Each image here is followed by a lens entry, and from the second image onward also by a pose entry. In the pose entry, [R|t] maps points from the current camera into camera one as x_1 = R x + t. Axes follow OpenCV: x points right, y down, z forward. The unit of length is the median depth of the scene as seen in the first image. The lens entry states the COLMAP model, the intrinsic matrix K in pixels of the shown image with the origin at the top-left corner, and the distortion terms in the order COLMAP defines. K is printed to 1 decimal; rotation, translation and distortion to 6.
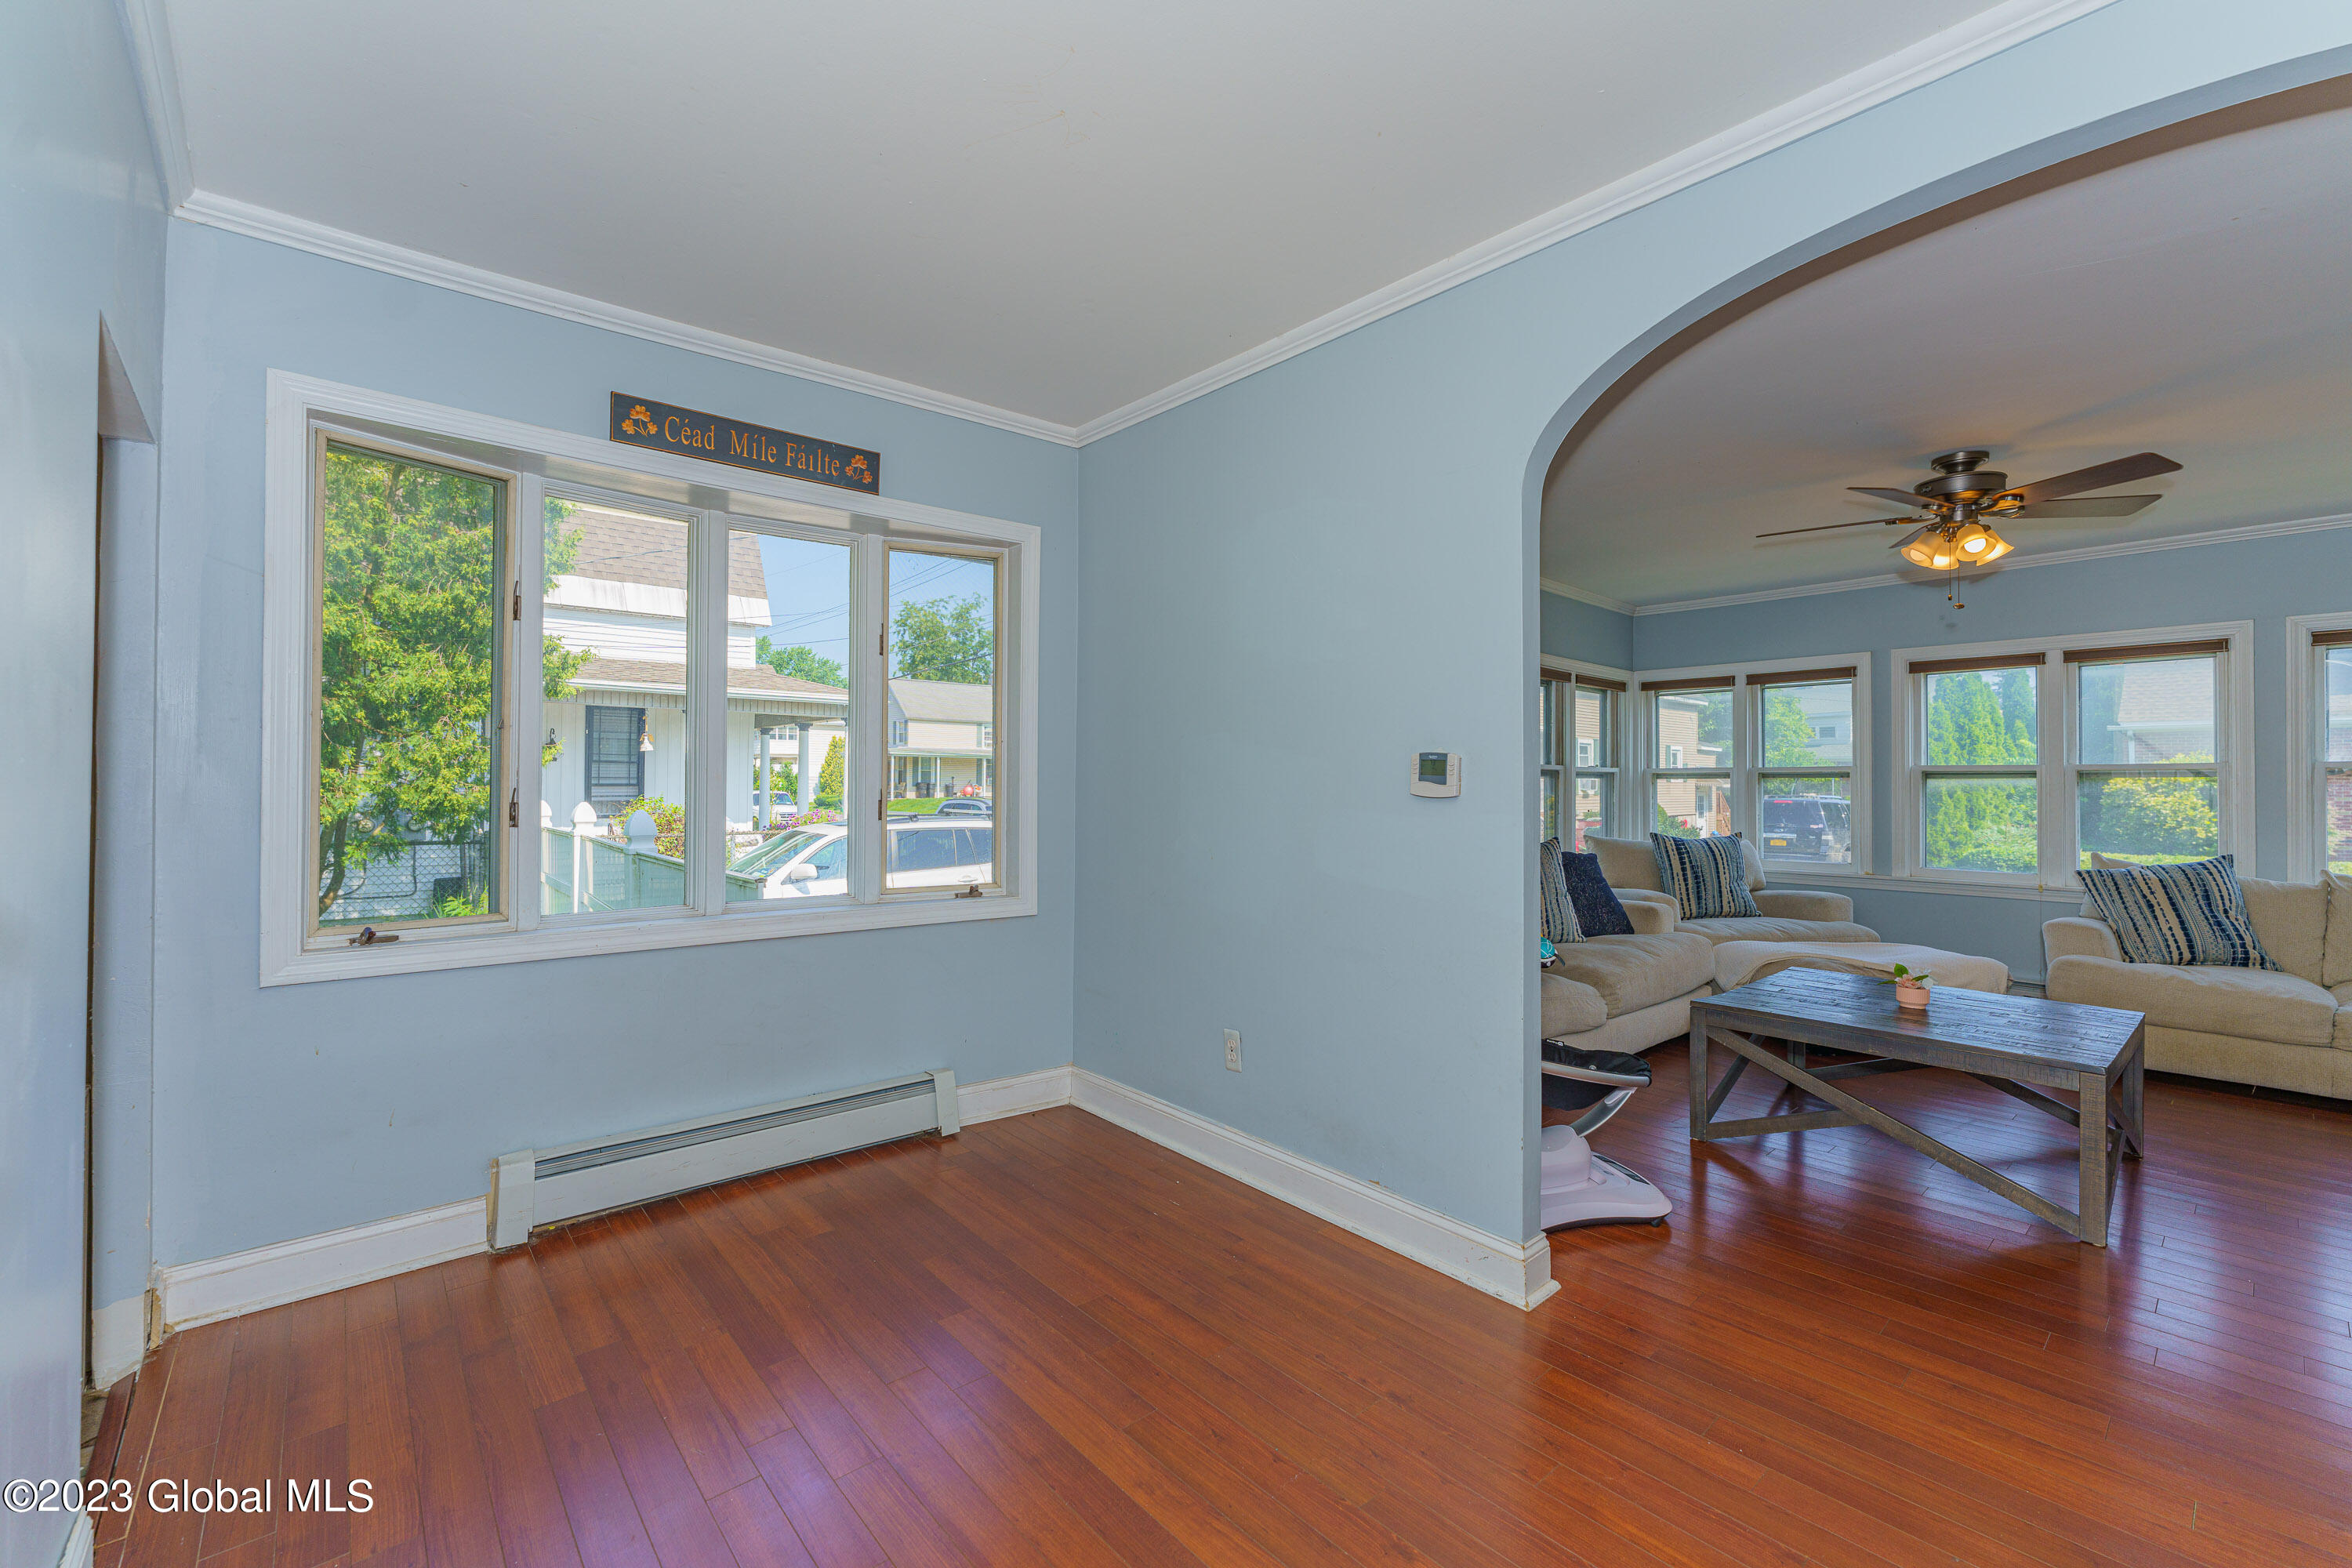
lens RADIAL K [[964.6, 0, 1167.2], [0, 964.6, 777.4], [0, 0, 1]] dist [-0.006135, 0.000531]
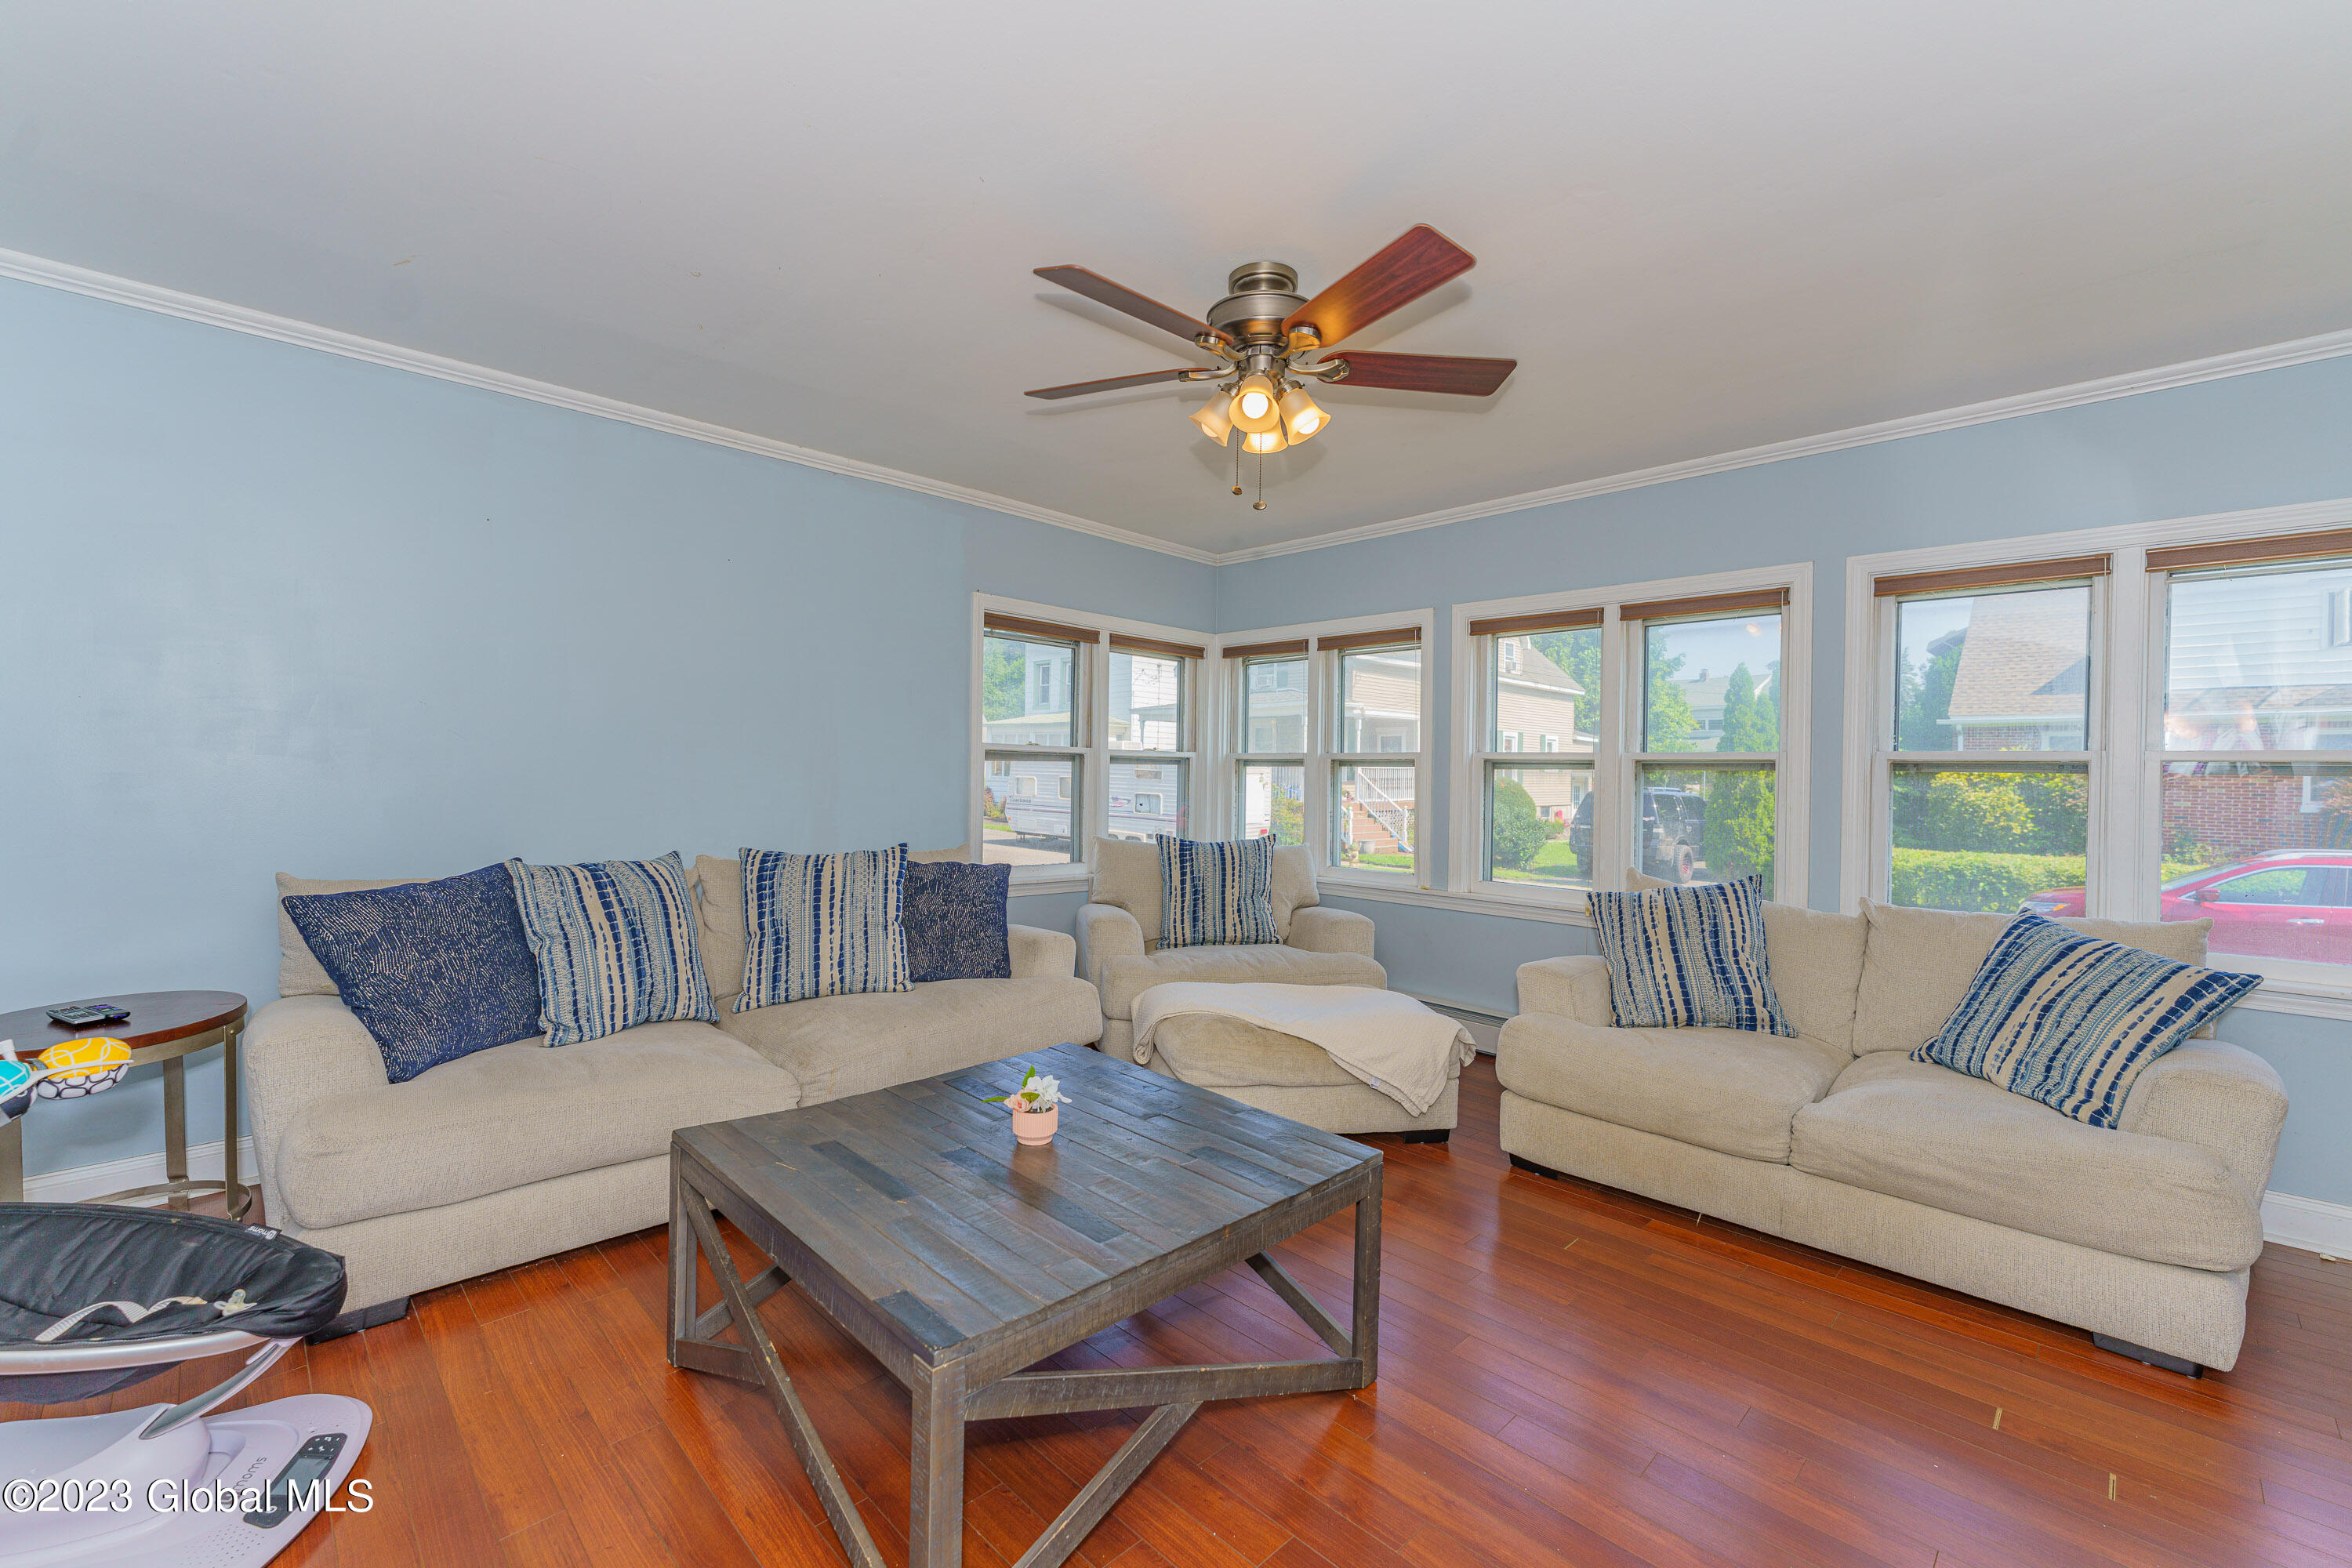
lens RADIAL K [[964.6, 0, 1165.8], [0, 964.6, 786.4], [0, 0, 1]] dist [-0.006135, 0.000531]
pose [[0.997820, 0.010190, 0.065205, 0.613933], [-0.011828, 0.999623, 0.024789, -0.001661], [-0.064928, -0.025507, 0.997564, 0.292558]]
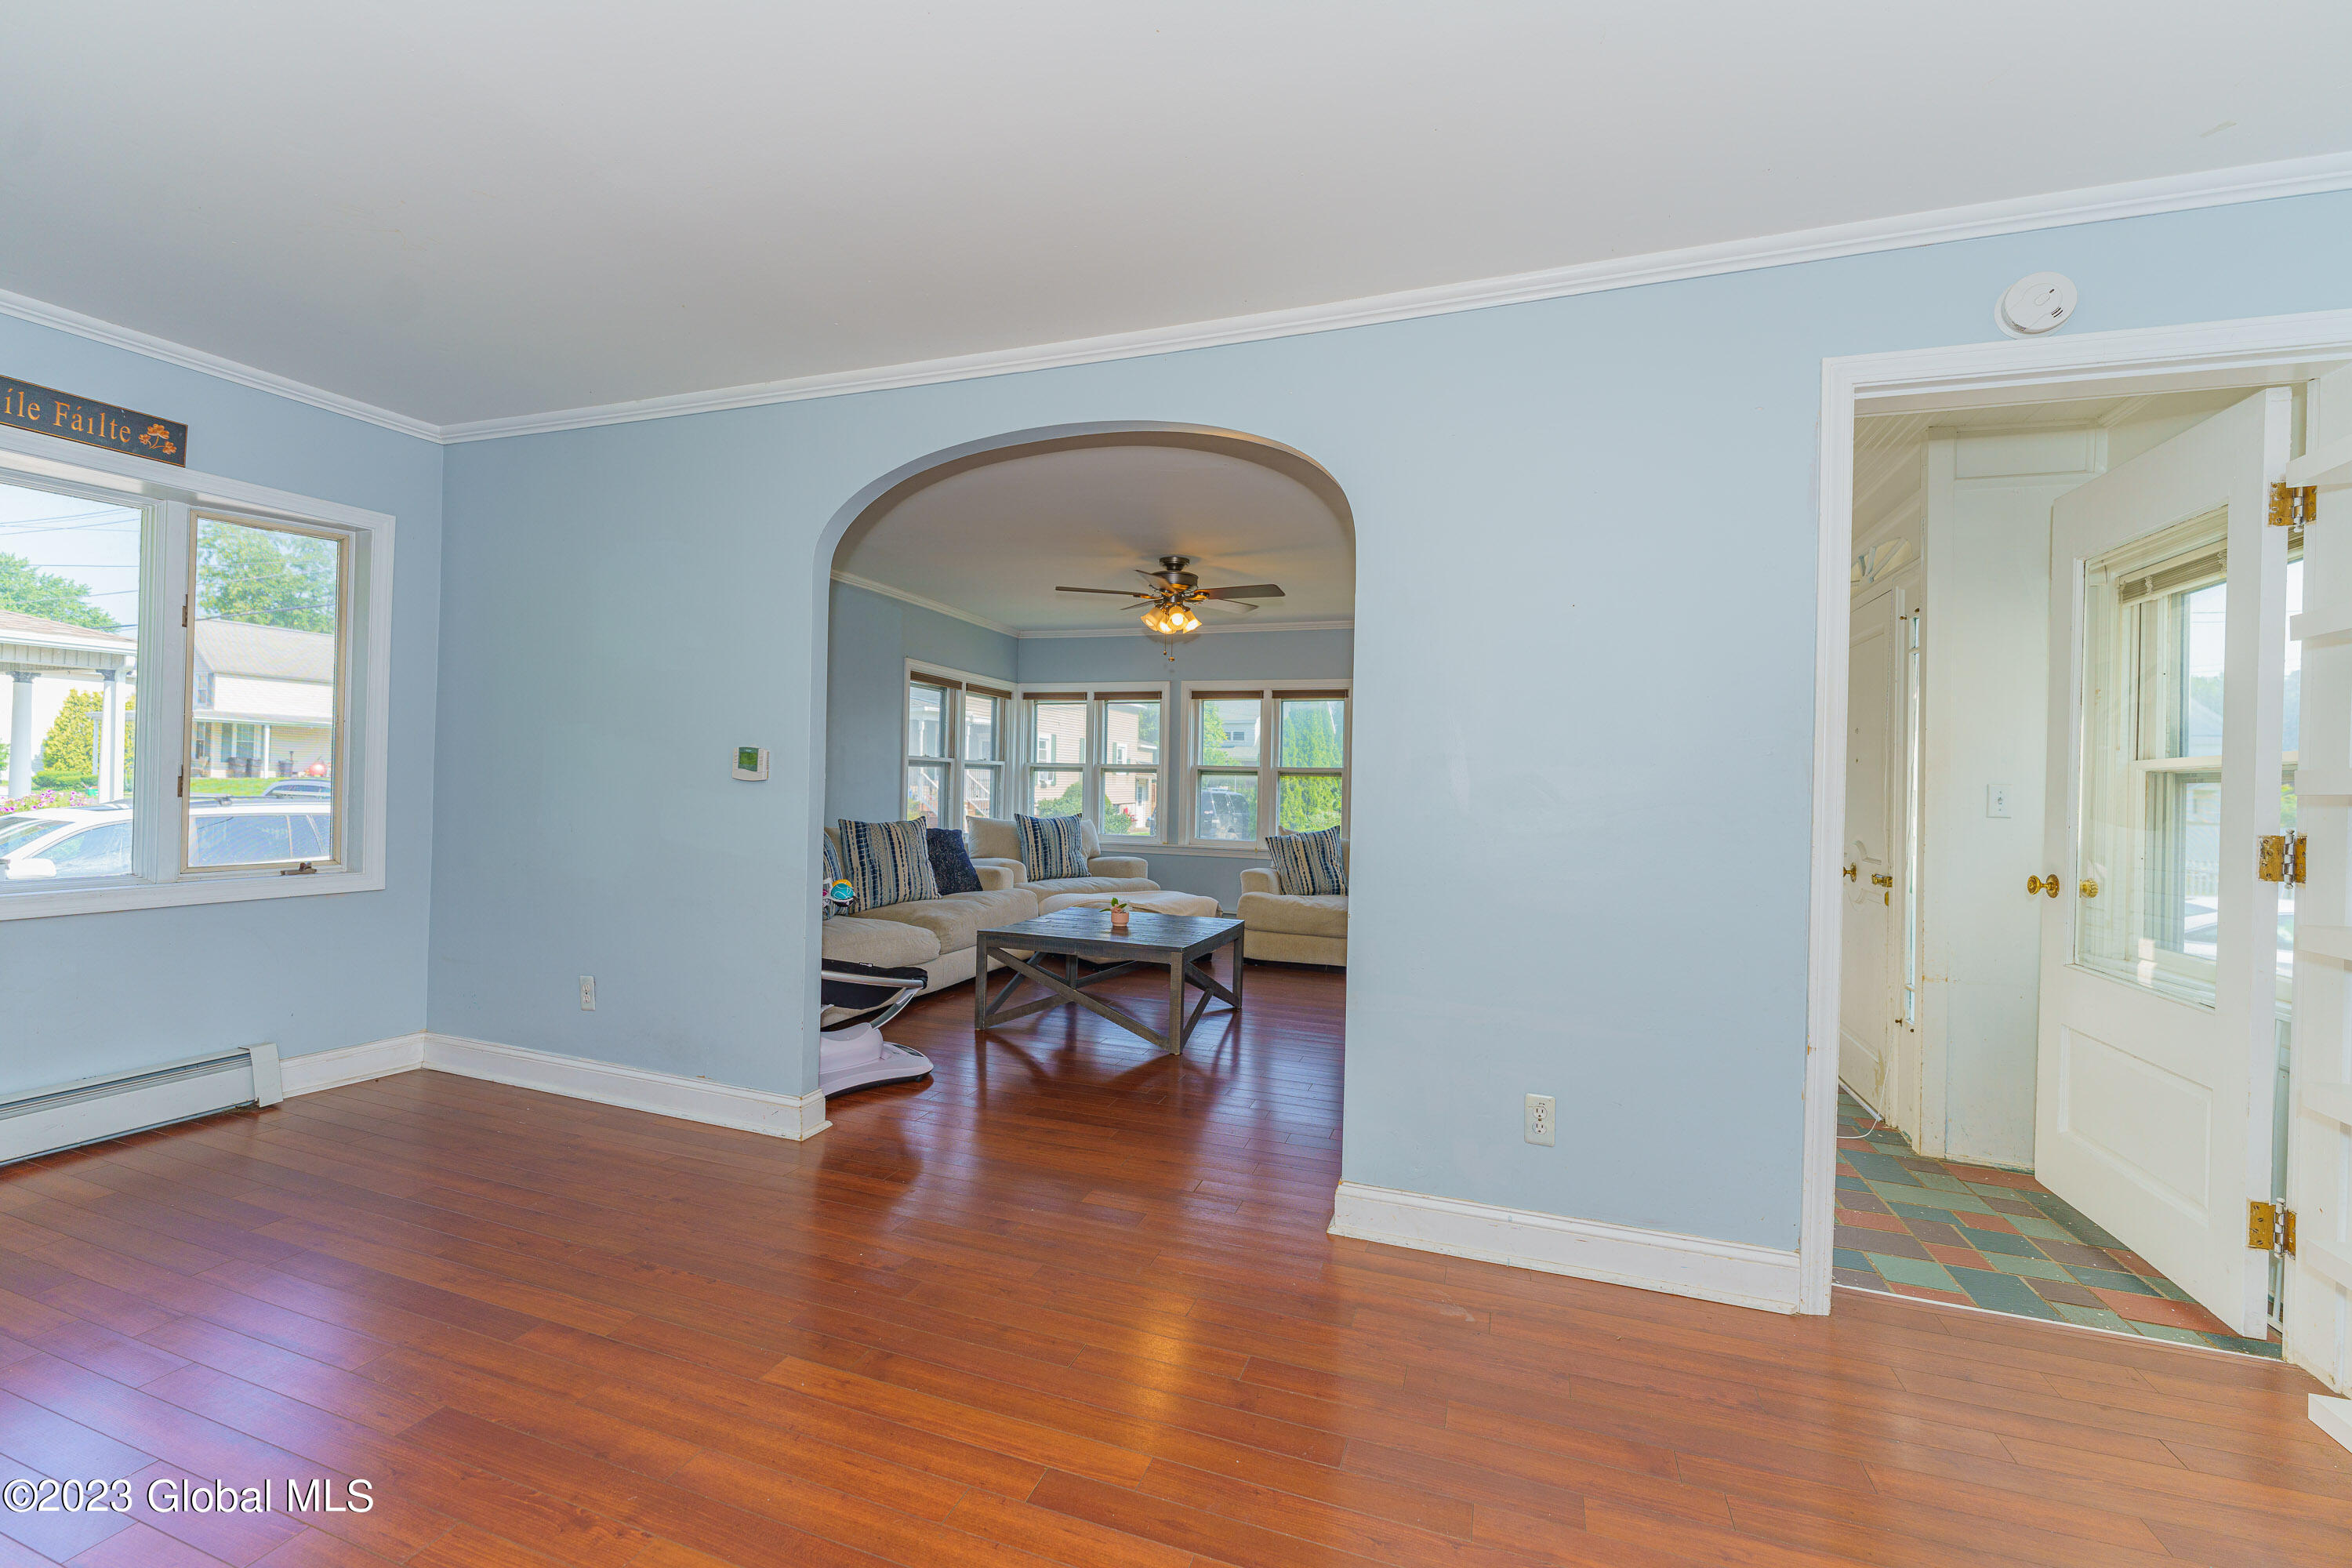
lens RADIAL K [[964.6, 0, 1168.8], [0, 964.6, 778.0], [0, 0, 1]] dist [-0.006135, 0.000531]
pose [[0.867070, 0.016459, 0.497914, 0.065011], [-0.022905, 0.999714, 0.006841, -0.003269], [-0.497659, -0.017336, 0.867199, -0.256424]]
